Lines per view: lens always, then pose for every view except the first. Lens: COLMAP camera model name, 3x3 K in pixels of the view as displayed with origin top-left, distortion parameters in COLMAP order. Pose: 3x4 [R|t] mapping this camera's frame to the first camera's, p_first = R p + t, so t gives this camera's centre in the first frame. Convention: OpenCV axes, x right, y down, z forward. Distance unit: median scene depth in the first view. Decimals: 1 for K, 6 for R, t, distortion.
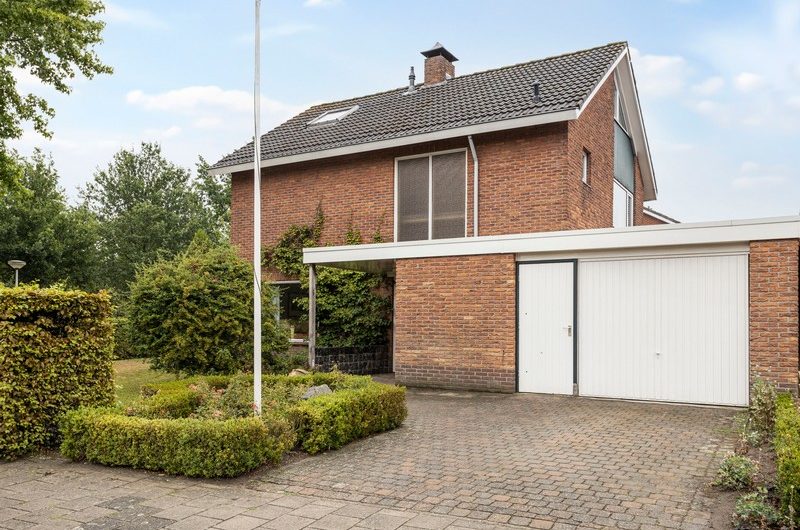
lens RADIAL K [[660.8, 0, 392.5], [0, 660.8, 319.1], [0, 0, 1]] dist [0.013551, 0.010037]
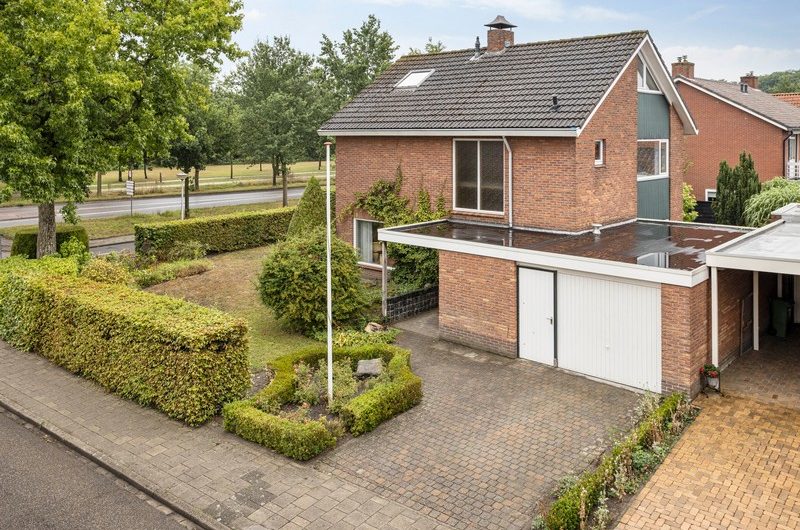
lens RADIAL K [[670.7, 0, 399.3], [0, 670.7, 132.6], [0, 0, 1]] dist [0.006581, 0.000736]
pose [[0.982560, -0.007354, -0.185801, 0.204532], [0.009806, 0.999877, 0.012277, -0.384547], [0.185688, -0.013885, 0.982511, -0.447956]]
